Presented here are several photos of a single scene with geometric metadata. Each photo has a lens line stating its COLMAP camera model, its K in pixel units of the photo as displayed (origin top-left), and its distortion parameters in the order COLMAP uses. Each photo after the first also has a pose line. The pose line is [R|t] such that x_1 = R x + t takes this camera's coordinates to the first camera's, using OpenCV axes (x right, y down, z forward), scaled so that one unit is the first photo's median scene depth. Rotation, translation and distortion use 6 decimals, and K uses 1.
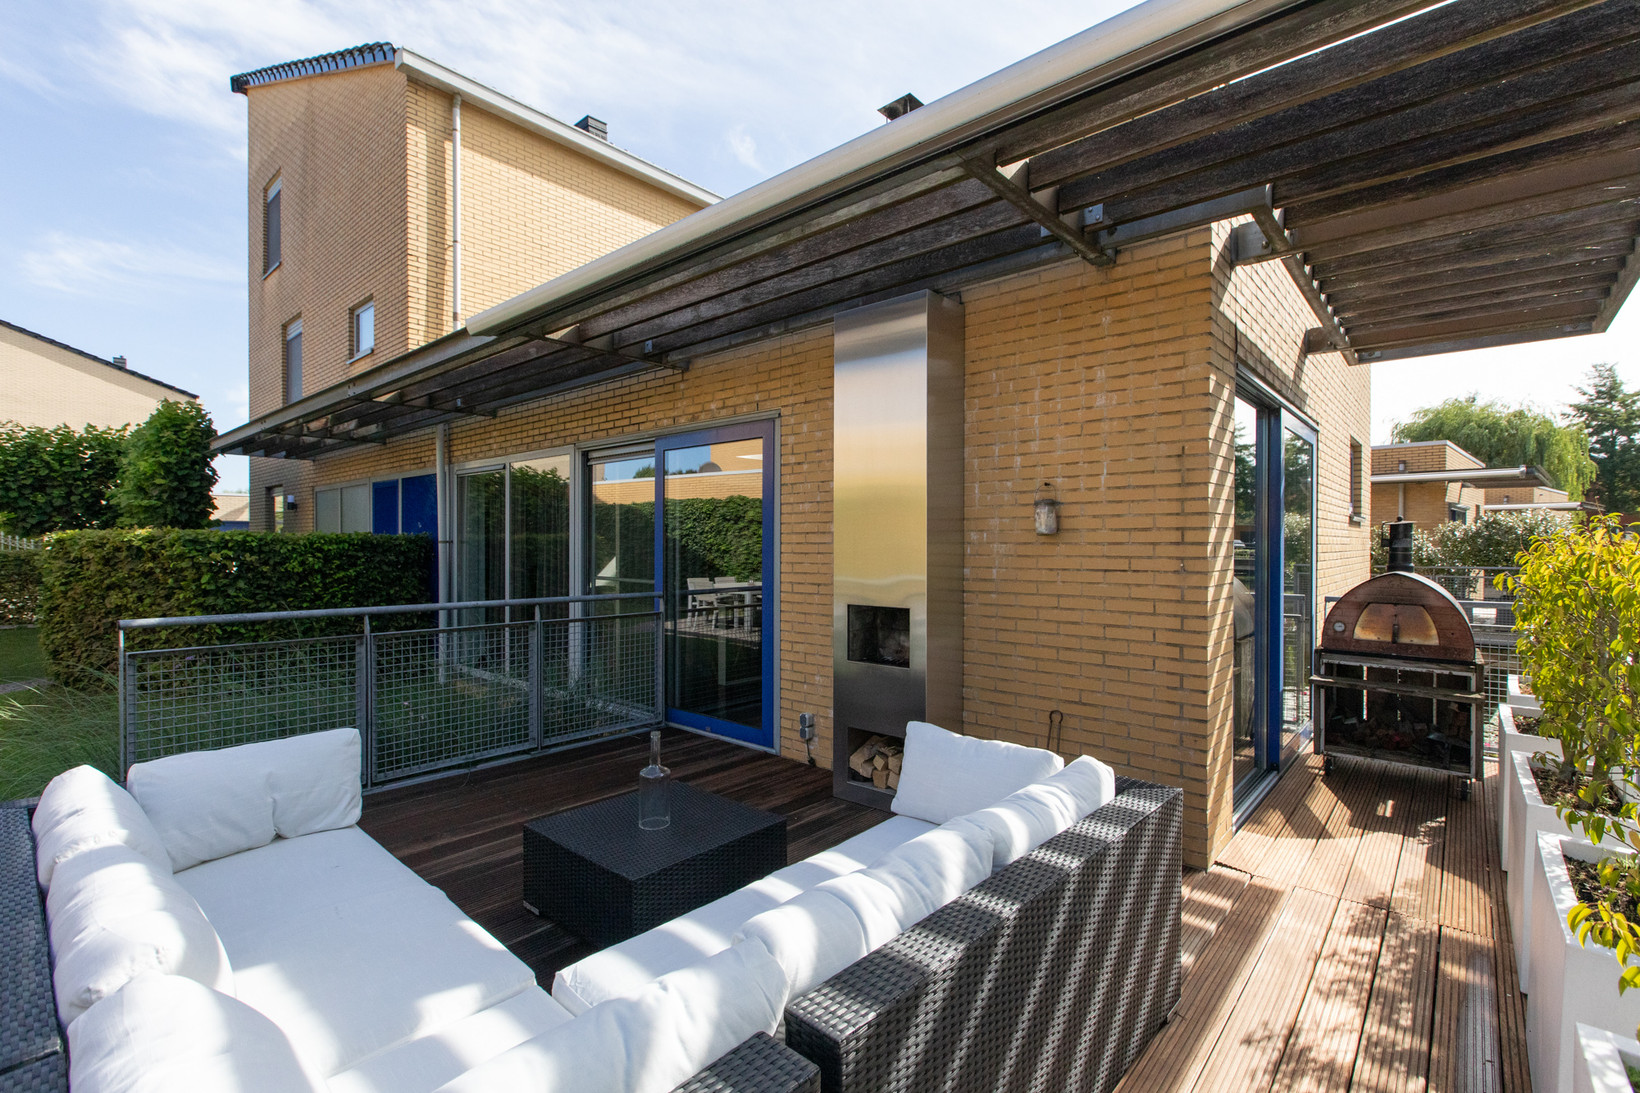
lens RADIAL K [[725.1, 0, 820.0], [0, 725.1, 546.5], [0, 0, 1]] dist [-0.009294, 0.000184]
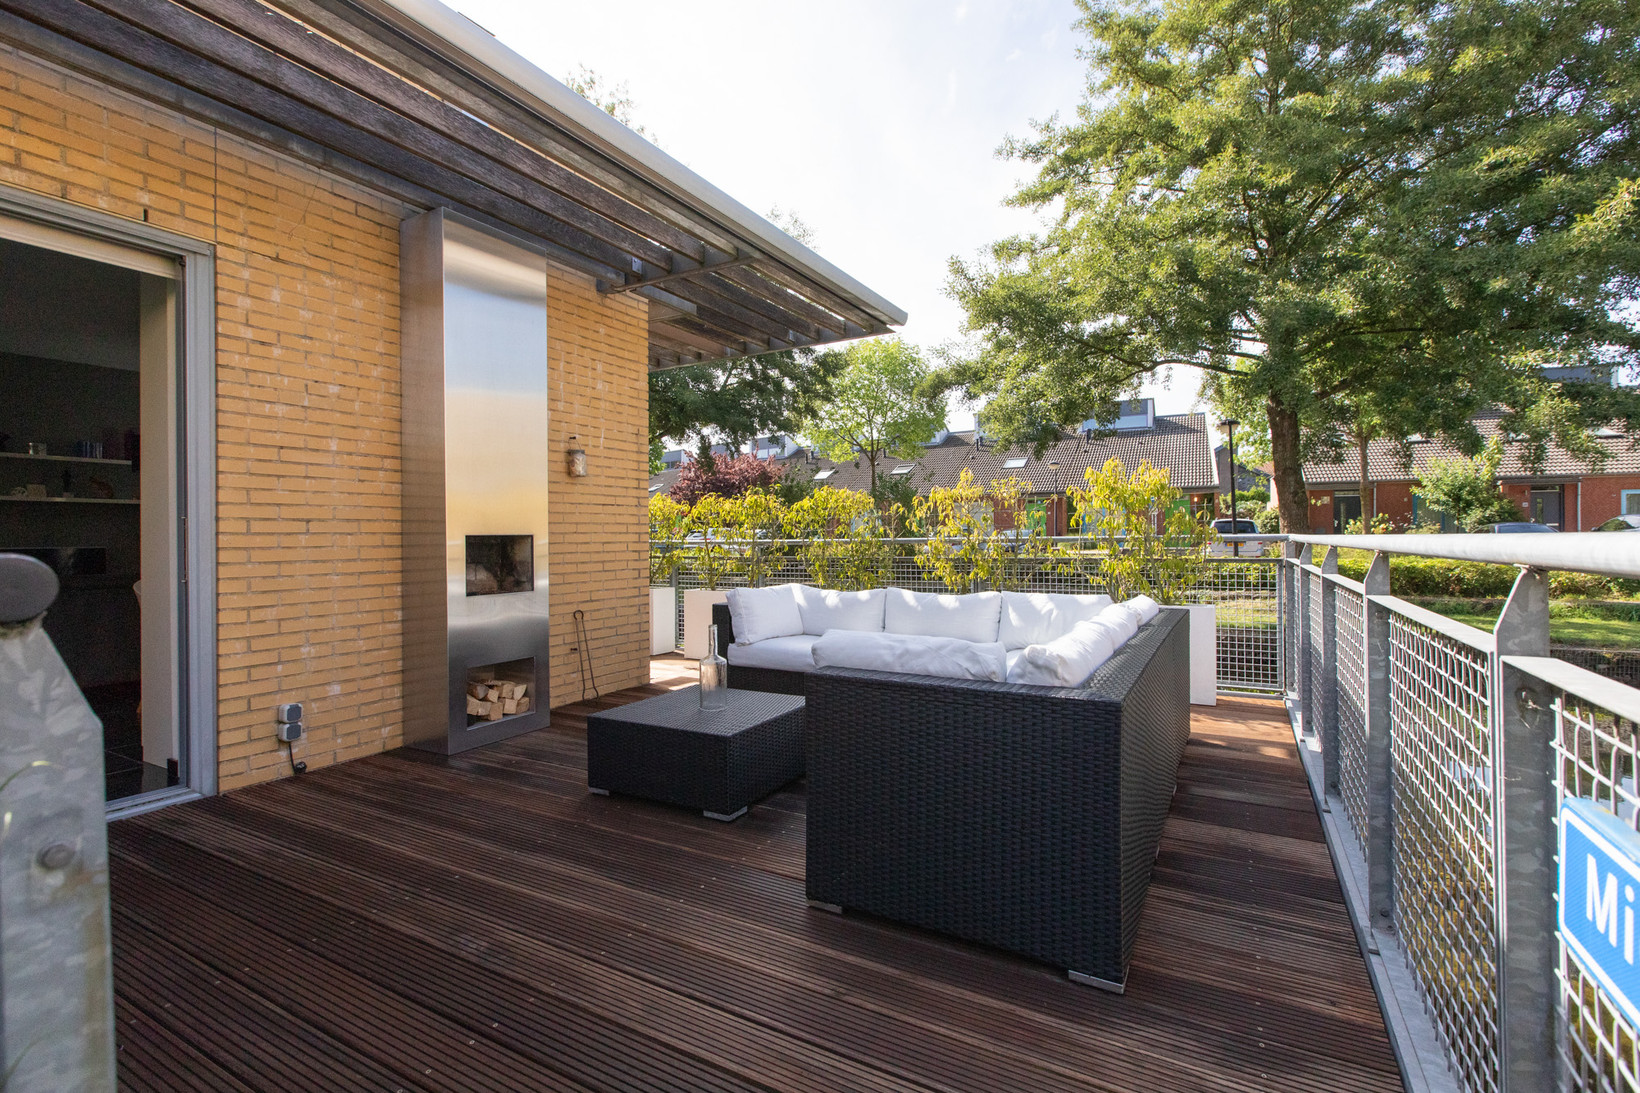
lens RADIAL K [[749.3, 0, 820.0], [0, 749.3, 546.5], [0, 0, 1]] dist [-0.014293, 0.000467]
pose [[-0.220104, -0.011131, 0.975413, -0.593660], [0.011002, 0.999843, 0.013892, 0.051588], [-0.975414, 0.013790, -0.219947, 0.466625]]
